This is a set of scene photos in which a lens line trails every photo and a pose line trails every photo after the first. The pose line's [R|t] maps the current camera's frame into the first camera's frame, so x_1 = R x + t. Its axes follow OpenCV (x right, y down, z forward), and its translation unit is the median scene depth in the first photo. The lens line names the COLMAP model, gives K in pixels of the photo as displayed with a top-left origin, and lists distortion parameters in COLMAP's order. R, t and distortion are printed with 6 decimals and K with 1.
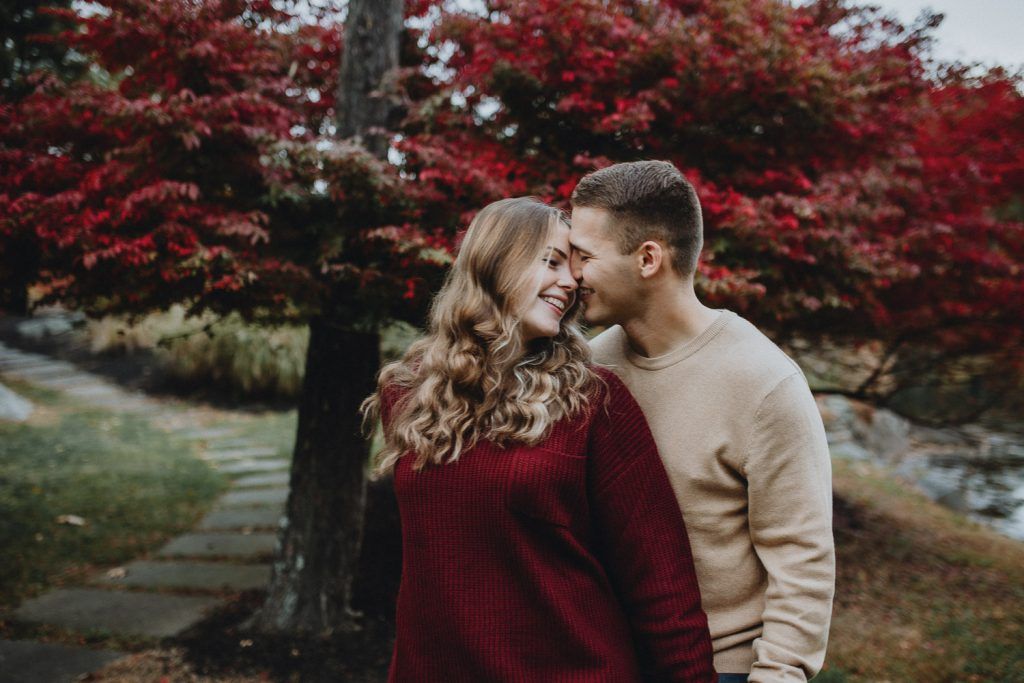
lens RADIAL K [[952.9, 0, 537.6], [0, 952.9, 340.2], [0, 0, 1]] dist [-0.046277, 0.057101]
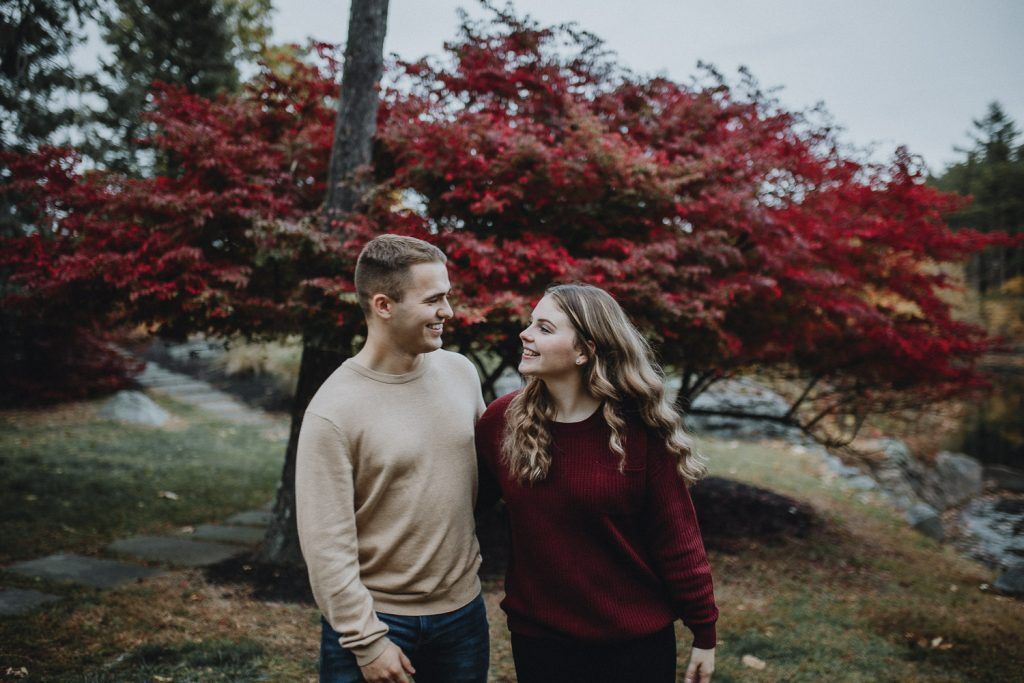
lens RADIAL K [[952.9, 0, 537.6], [0, 952.9, 340.2], [0, 0, 1]] dist [-0.046277, 0.057101]
pose [[0.987434, 0.023641, -0.156251, 0.336194], [-0.030174, 0.998761, -0.039574, 0.023516], [0.155122, 0.043792, 0.986924, -0.347733]]
